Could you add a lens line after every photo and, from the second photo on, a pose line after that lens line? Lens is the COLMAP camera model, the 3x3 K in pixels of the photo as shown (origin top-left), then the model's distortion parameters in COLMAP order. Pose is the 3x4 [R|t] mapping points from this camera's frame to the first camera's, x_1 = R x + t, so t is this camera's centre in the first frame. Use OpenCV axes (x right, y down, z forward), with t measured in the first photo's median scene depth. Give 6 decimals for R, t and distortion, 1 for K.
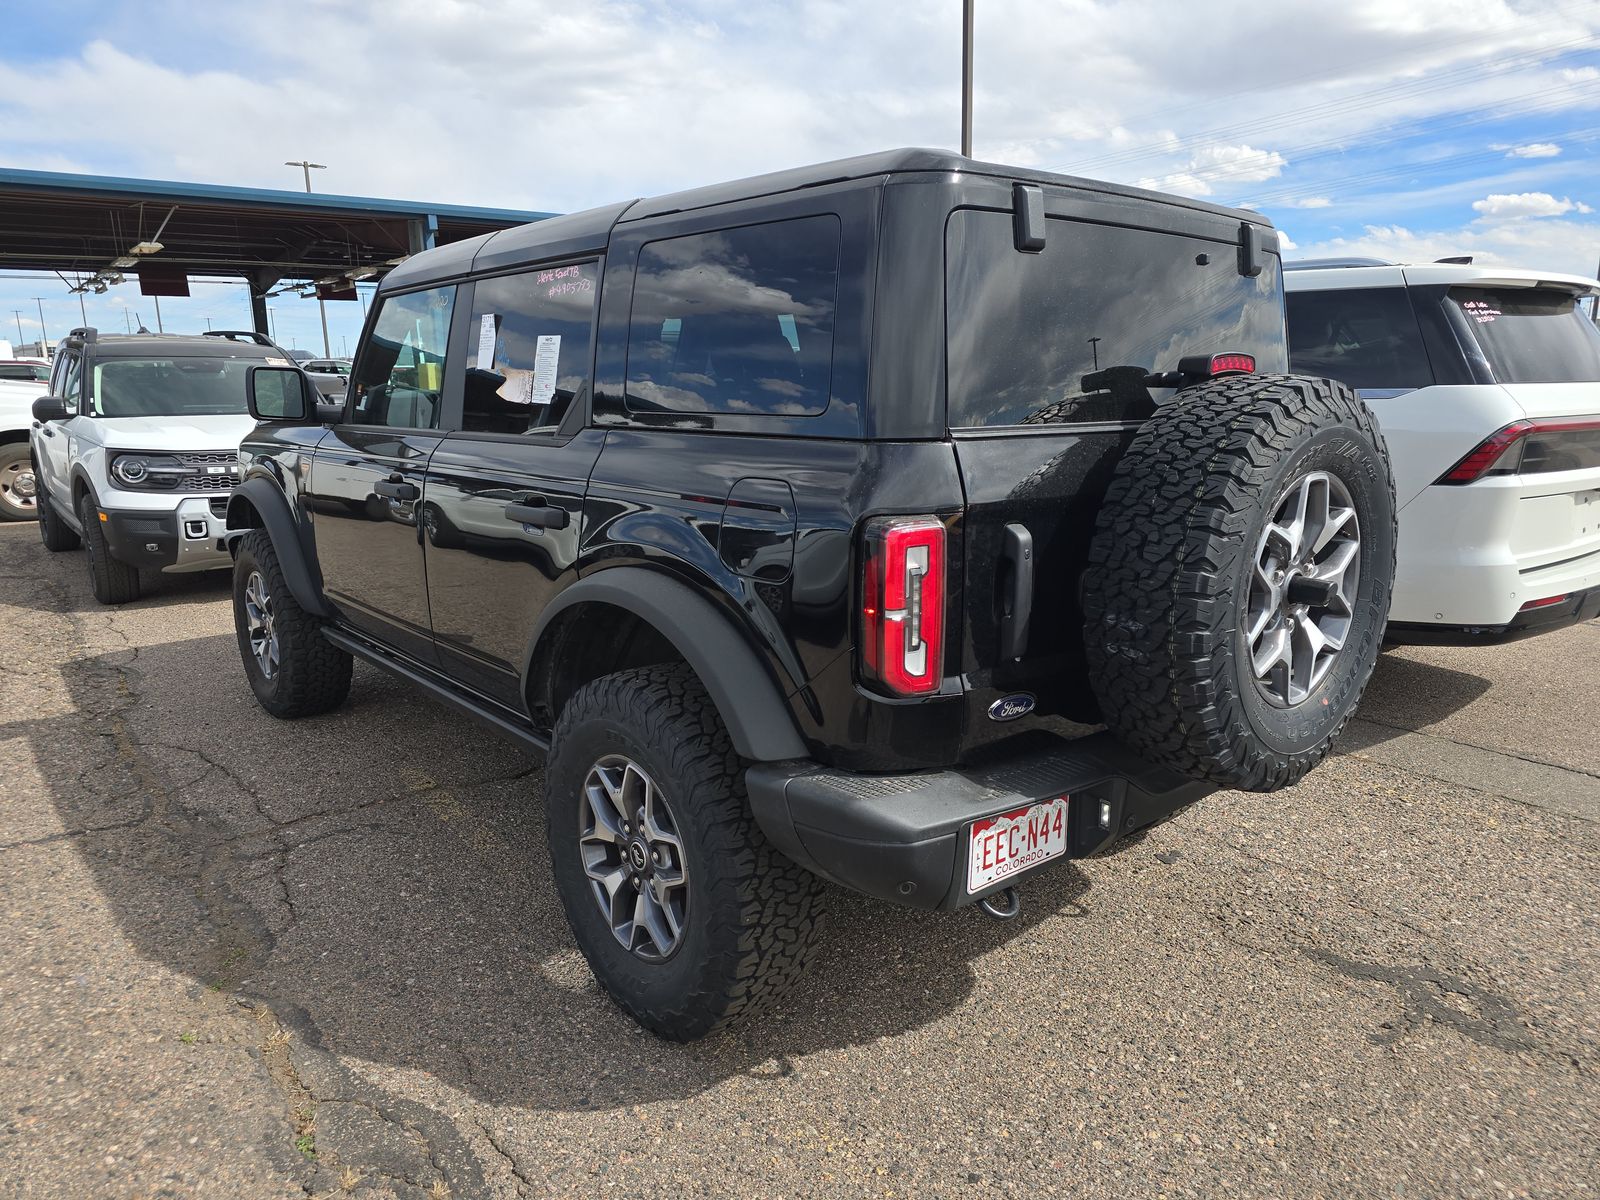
lens RADIAL K [[1077.6, 0, 803.9], [0, 1077.6, 608.3], [0, 0, 1]] dist [0.052402, -0.044116]
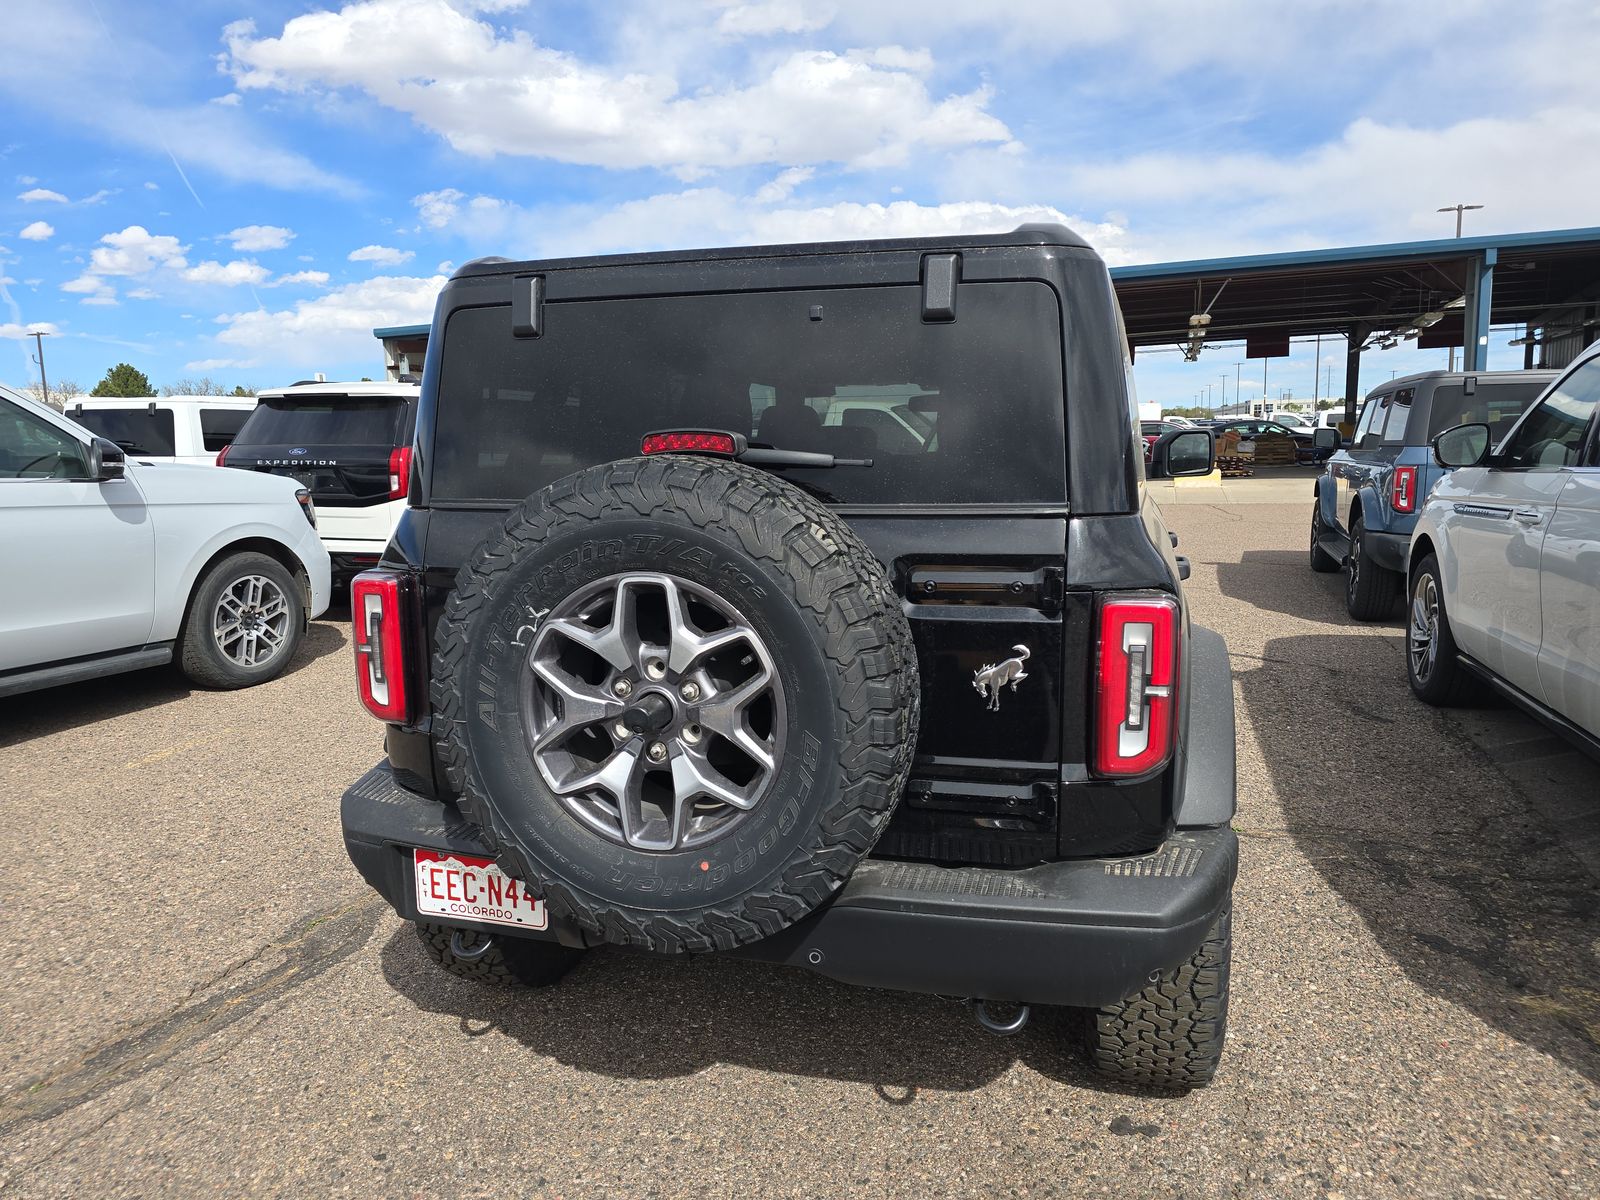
lens RADIAL K [[1077.6, 0, 803.9], [0, 1077.6, 608.3], [0, 0, 1]] dist [0.052402, -0.044116]
pose [[0.546598, 0.125172, -0.827987, 1.163696], [-0.162470, 0.985829, 0.041778, -0.146389], [0.821483, 0.111687, 0.559188, 0.608028]]
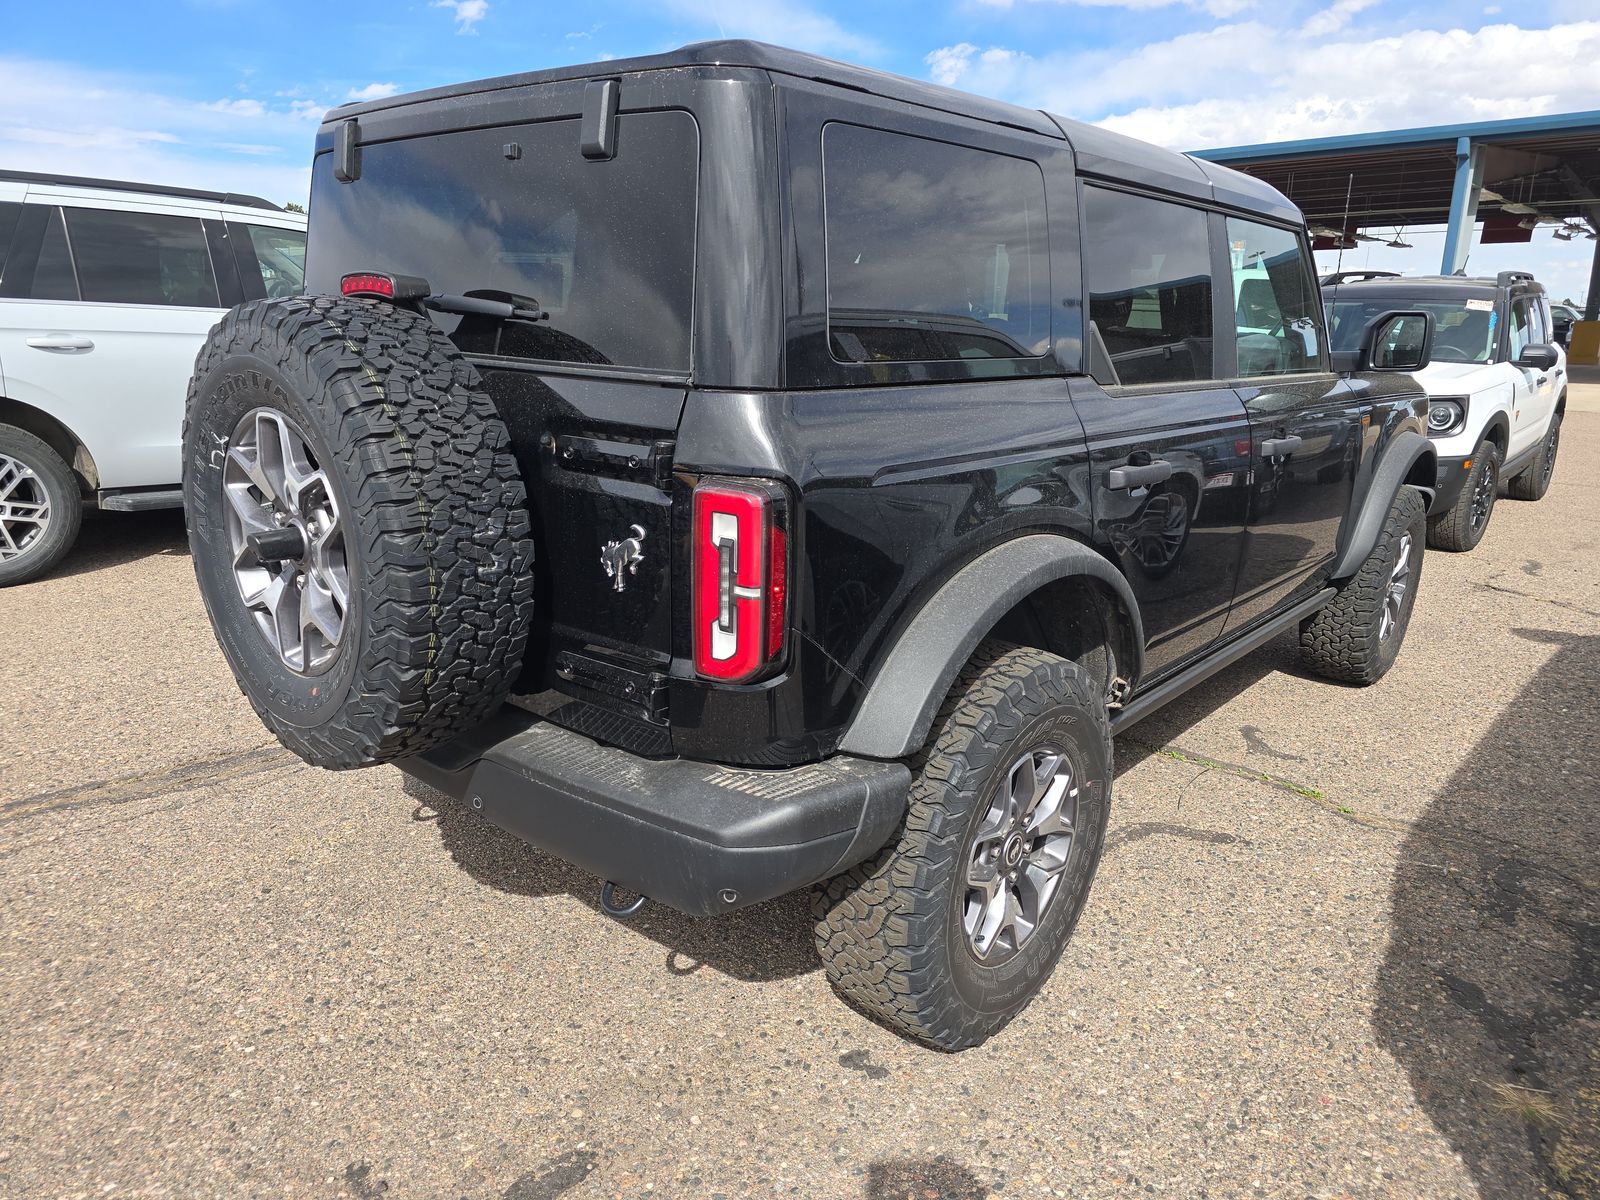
lens RADIAL K [[1077.6, 0, 803.9], [0, 1077.6, 608.3], [0, 0, 1]] dist [0.052402, -0.044116]
pose [[0.146432, 0.273069, -0.950784, 1.341551], [-0.231226, 0.943967, 0.235499, -0.266937], [0.961817, 0.185362, 0.201368, 1.200931]]
